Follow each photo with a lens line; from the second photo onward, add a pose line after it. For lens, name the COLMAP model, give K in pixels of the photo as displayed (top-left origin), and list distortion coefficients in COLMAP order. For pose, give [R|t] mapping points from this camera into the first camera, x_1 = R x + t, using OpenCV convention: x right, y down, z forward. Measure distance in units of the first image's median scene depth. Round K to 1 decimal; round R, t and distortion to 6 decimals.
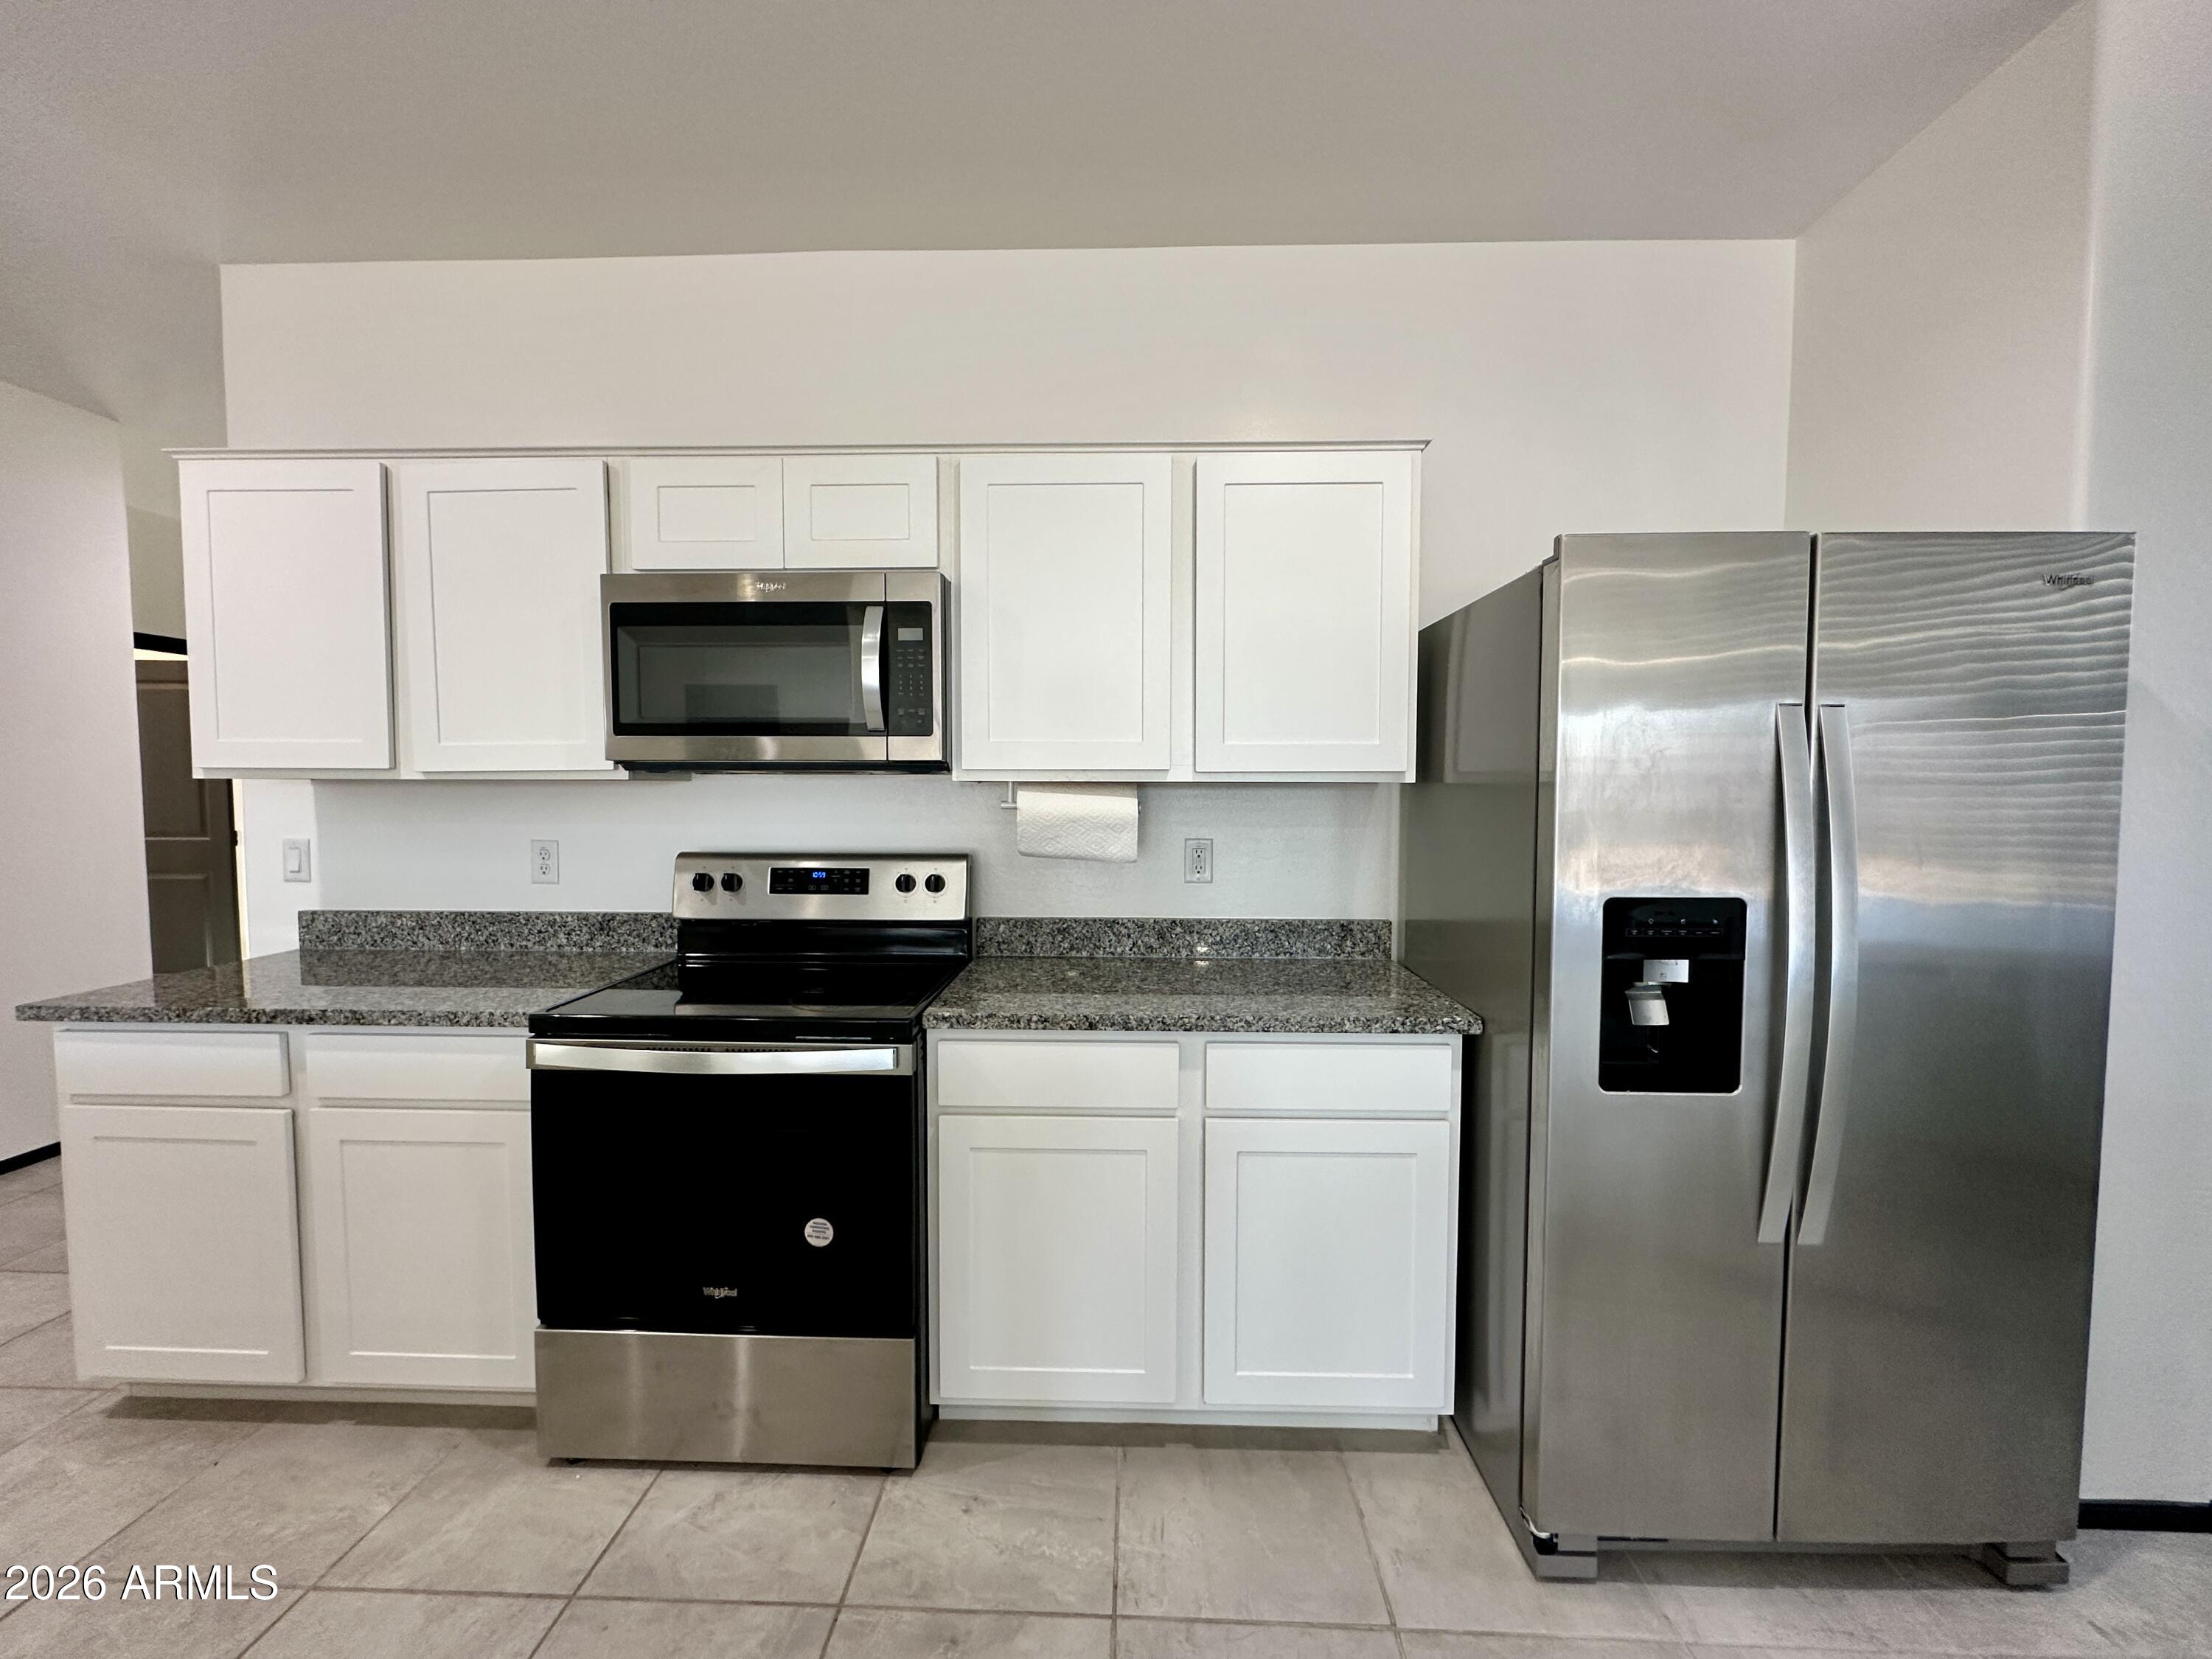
lens RADIAL K [[884.4, 0, 1118.4], [0, 884.4, 830.8], [0, 0, 1]] dist [0.000014, 0.000334]
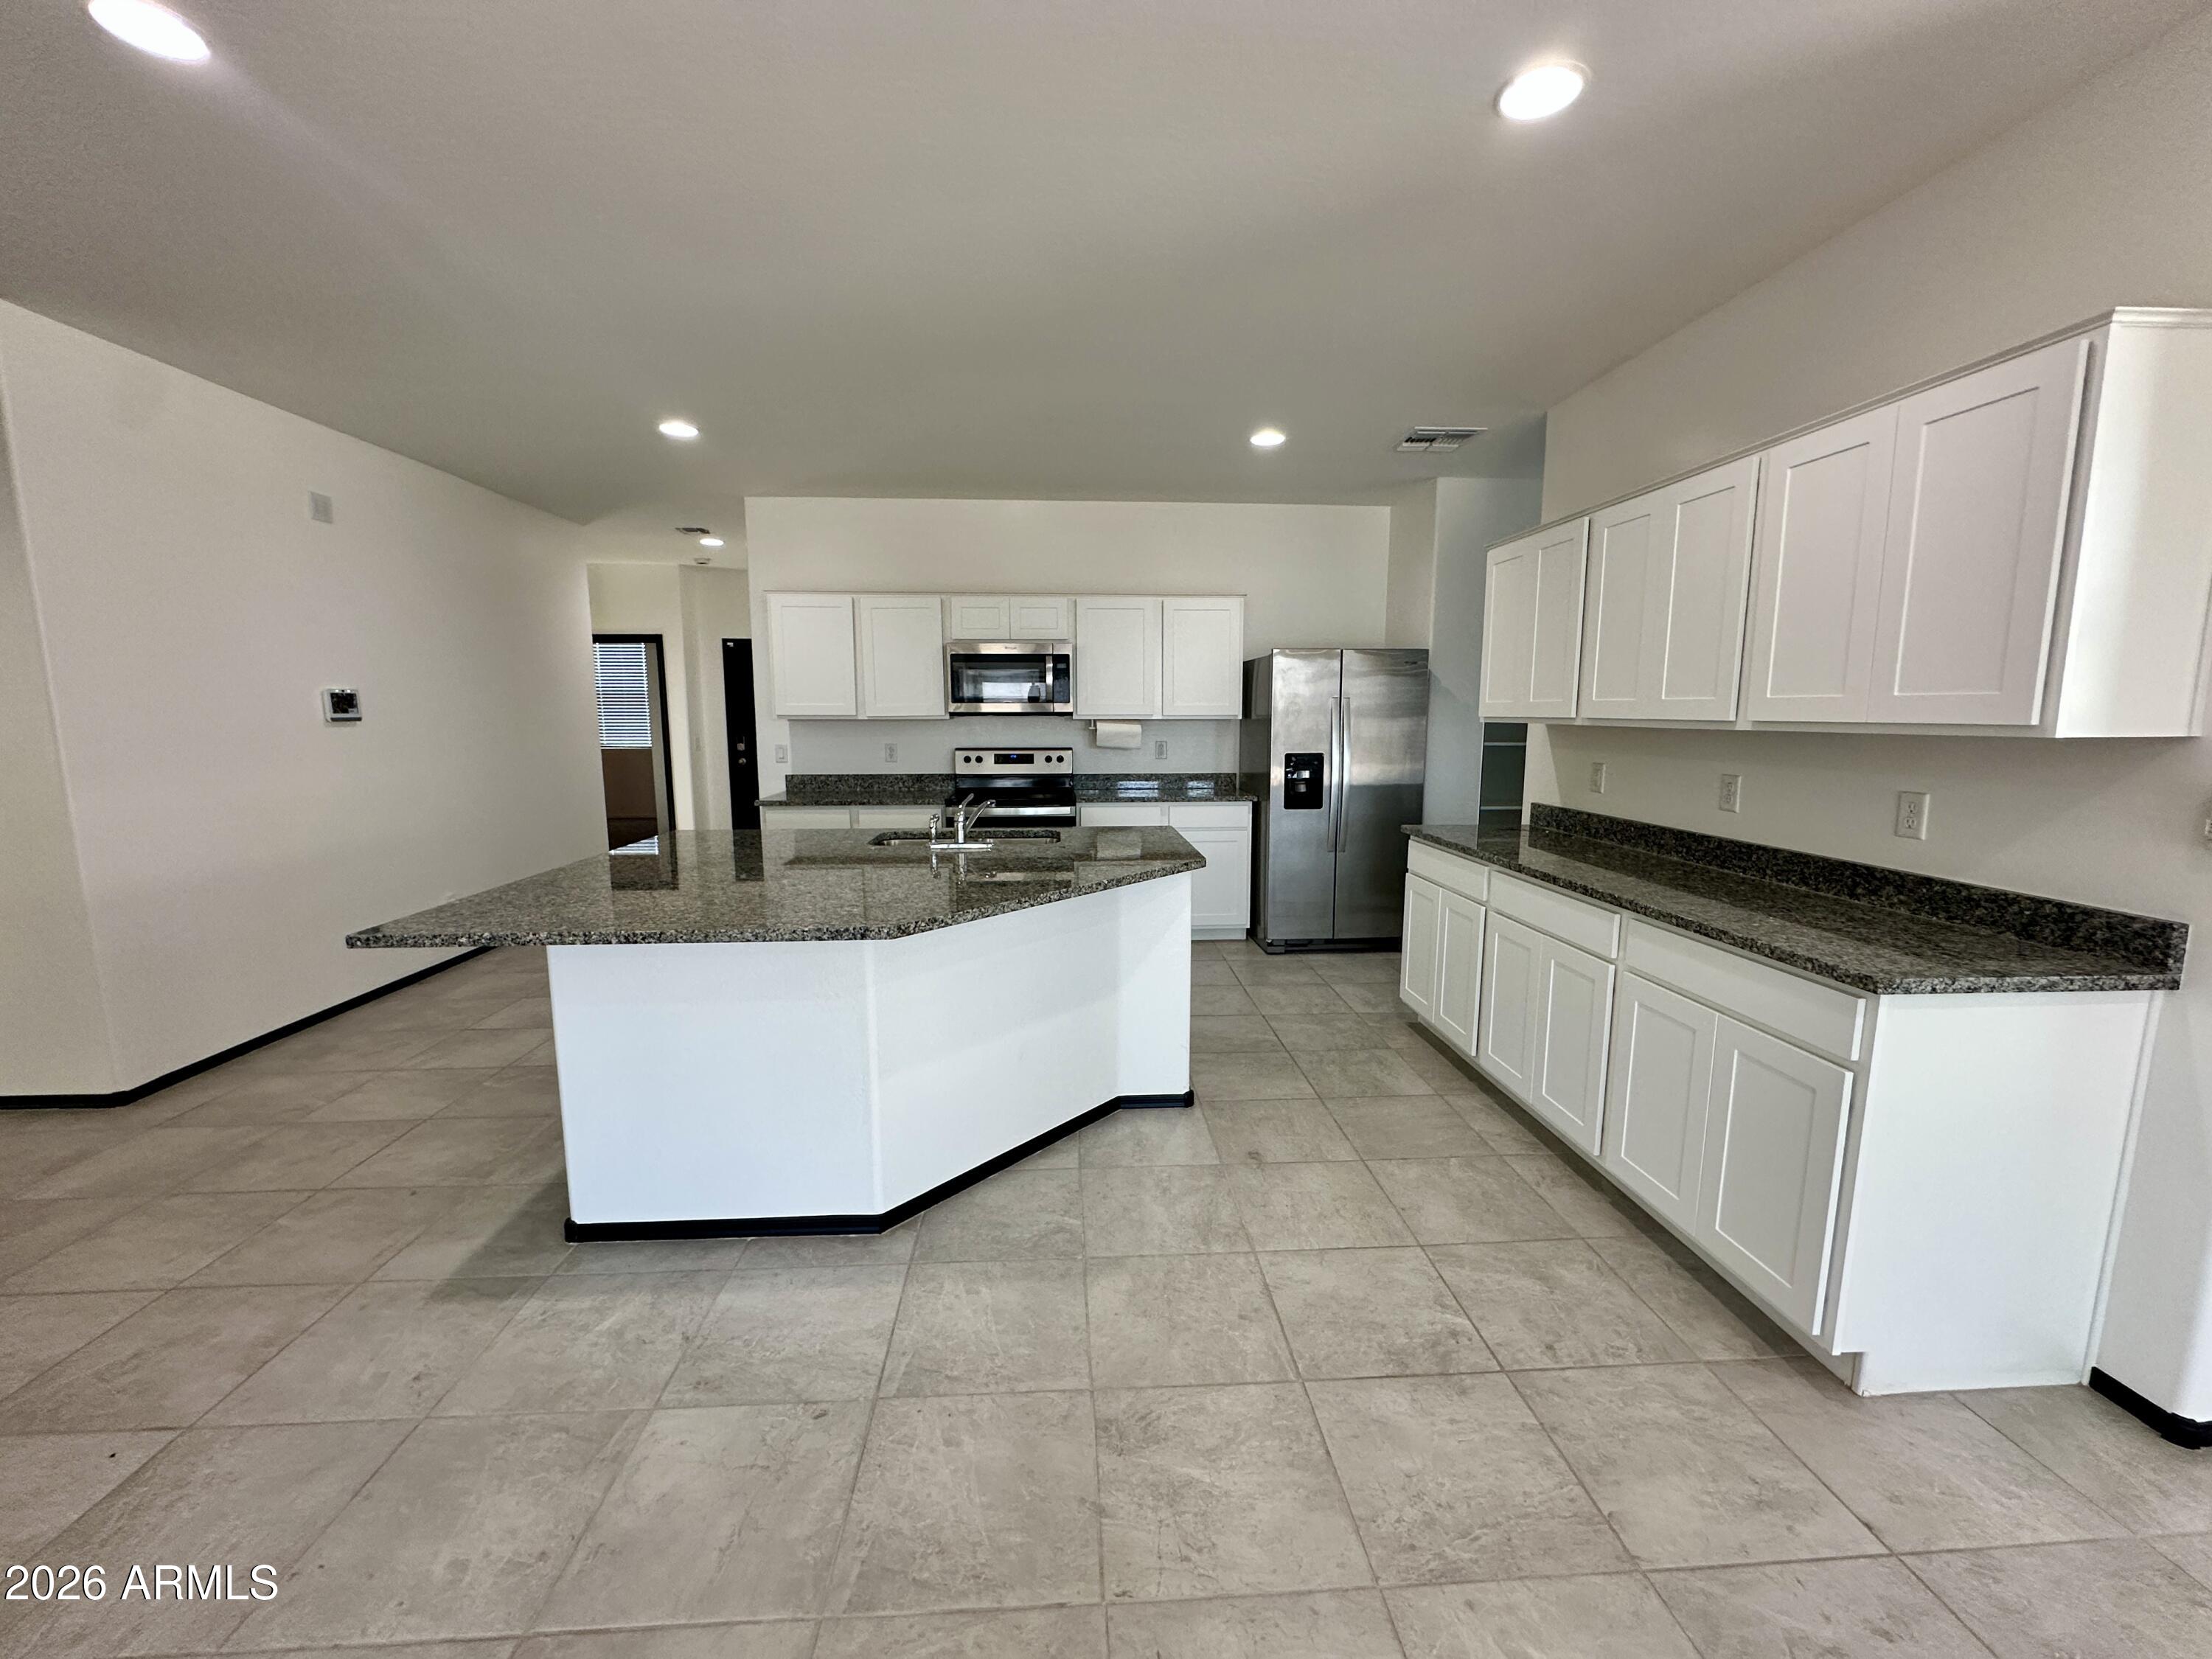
lens RADIAL K [[883.2, 0, 1109.3], [0, 883.2, 829.3], [0, 0, 1]] dist [-0.004566, 0.000746]
pose [[0.994760, -0.015793, 0.101014, -0.353710], [0.007700, 0.996764, 0.080010, 0.062996], [-0.101951, -0.078813, 0.991663, -1.686785]]
